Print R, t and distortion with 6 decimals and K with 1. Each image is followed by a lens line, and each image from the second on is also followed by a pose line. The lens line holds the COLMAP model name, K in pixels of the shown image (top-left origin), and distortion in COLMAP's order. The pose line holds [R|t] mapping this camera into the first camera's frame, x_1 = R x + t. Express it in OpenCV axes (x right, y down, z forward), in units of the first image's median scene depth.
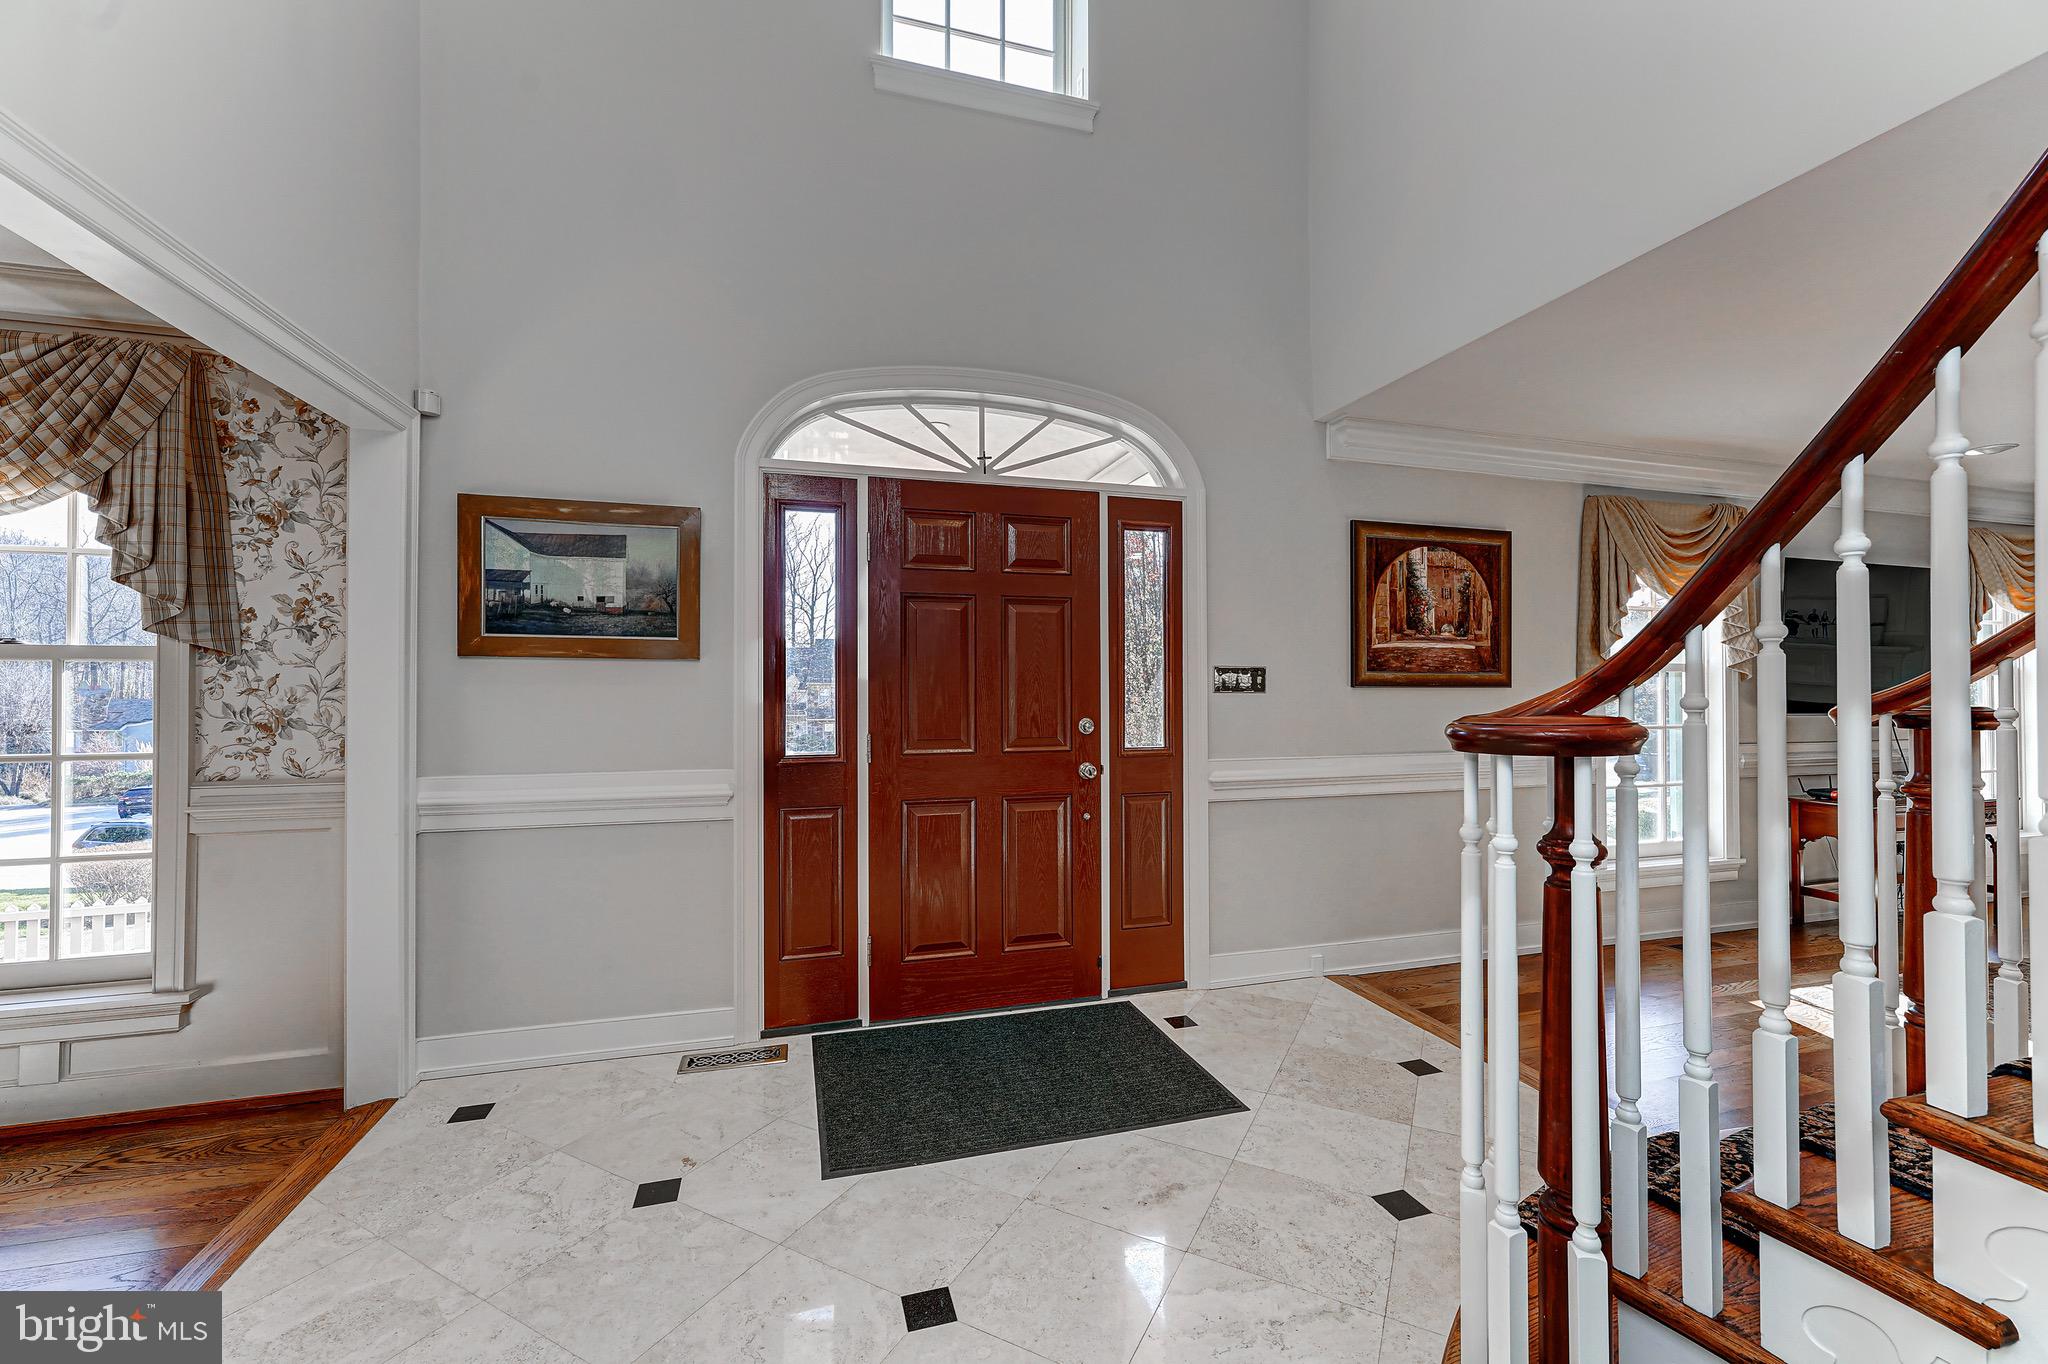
lens RADIAL K [[852.6, 0, 1030.4], [0, 852.6, 684.2], [0, 0, 1]] dist [-0.006186, 0.003177]
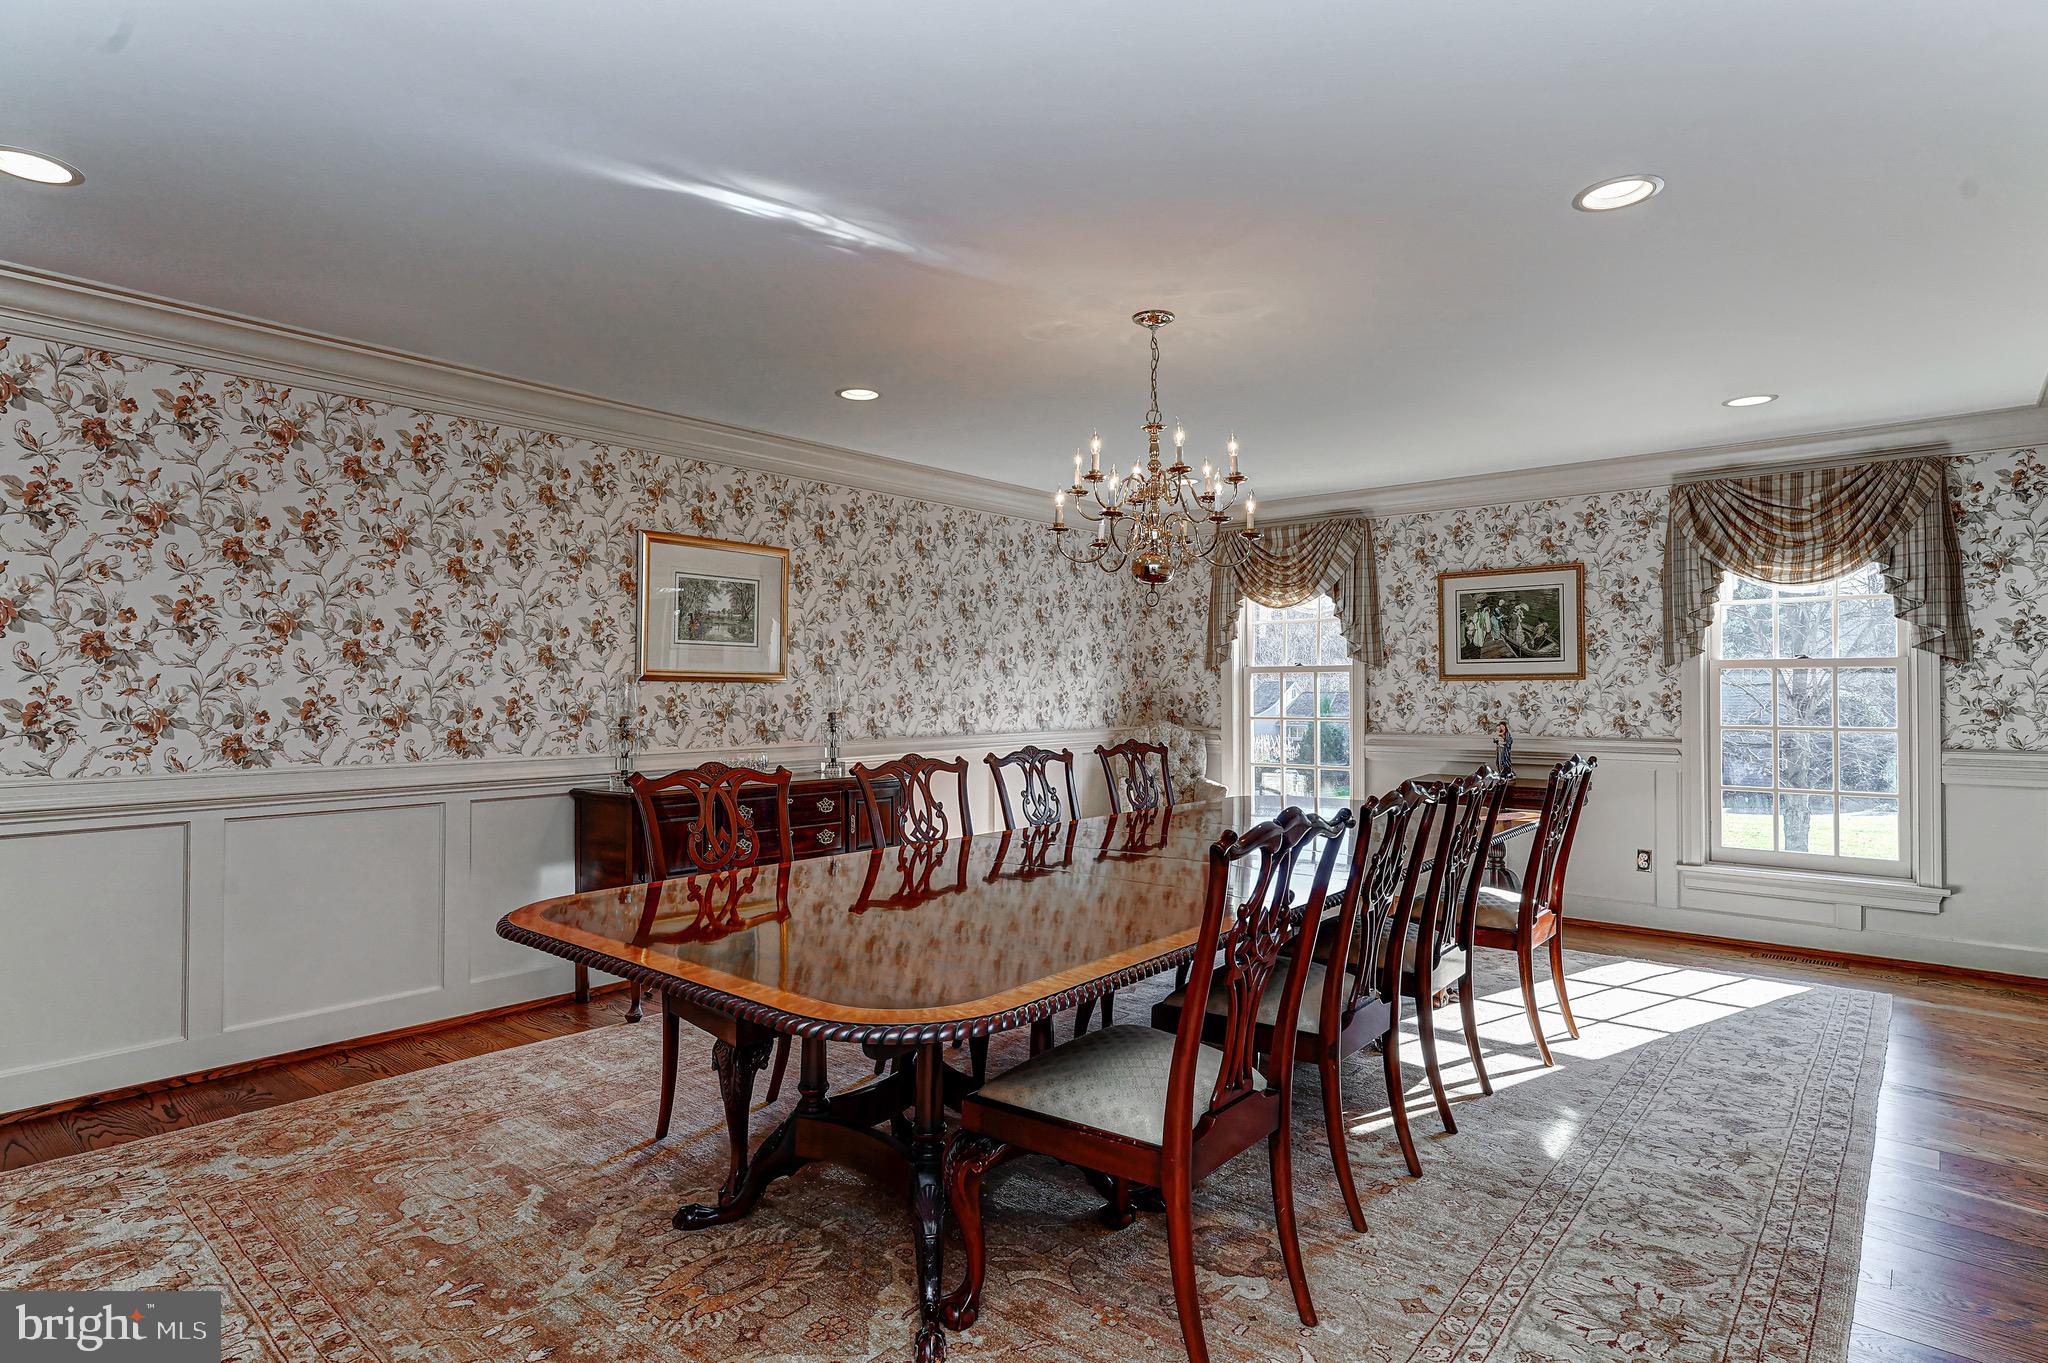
lens RADIAL K [[1056.9, 0, 1024.6], [0, 1056.9, 685.7], [0, 0, 1]] dist [0.002344, 0.000370]
pose [[0.547129, -0.005099, -0.837033, -0.311351], [0.008746, 0.999962, -0.000375, -0.007773], [0.837003, -0.007115, 0.547153, -1.331481]]
